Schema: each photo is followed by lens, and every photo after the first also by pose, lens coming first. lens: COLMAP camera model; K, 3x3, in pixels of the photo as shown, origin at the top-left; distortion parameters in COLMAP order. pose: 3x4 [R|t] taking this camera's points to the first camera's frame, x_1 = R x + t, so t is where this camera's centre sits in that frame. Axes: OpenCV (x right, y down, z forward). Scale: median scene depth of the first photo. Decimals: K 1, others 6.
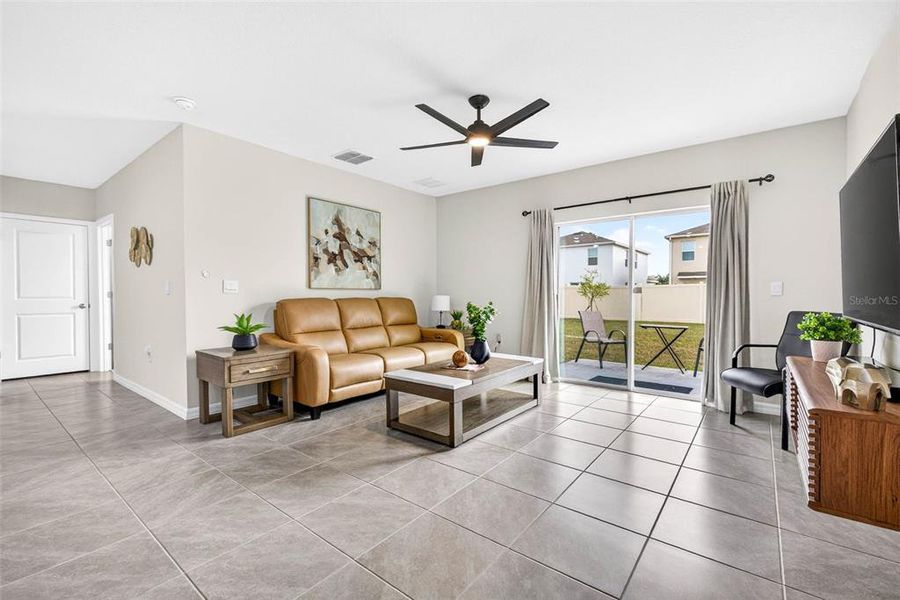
lens RADIAL K [[392.7, 0, 444.5], [0, 392.7, 299.2], [0, 0, 1]] dist [0.003568, -0.000302]
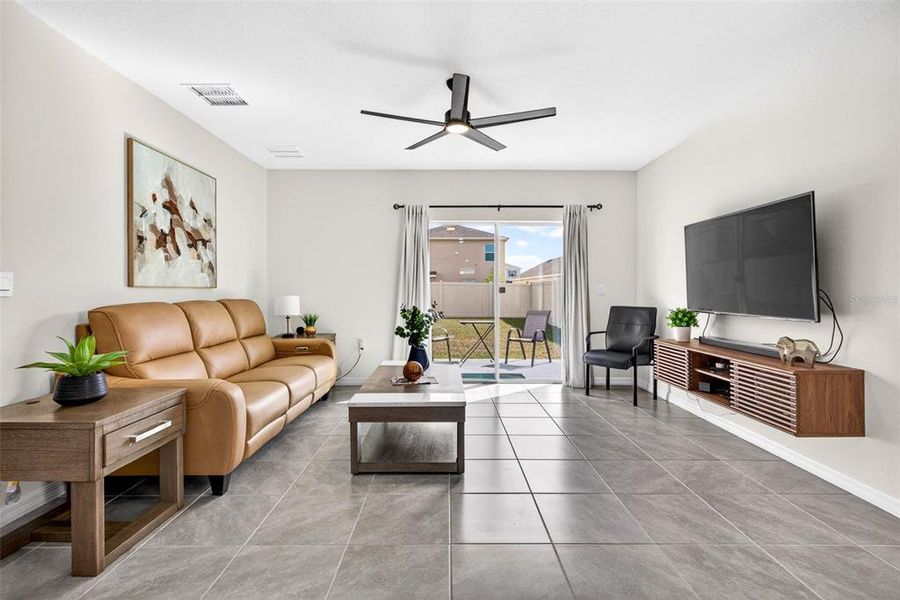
lens RADIAL K [[421.1, 0, 451.3], [0, 421.1, 282.7], [0, 0, 1]] dist [0.002857, -0.001790]
pose [[0.775087, 0.011502, 0.631750, -0.349434], [0.008910, 0.999536, -0.029129, -0.009568], [-0.631792, 0.028206, 0.774625, 0.167545]]
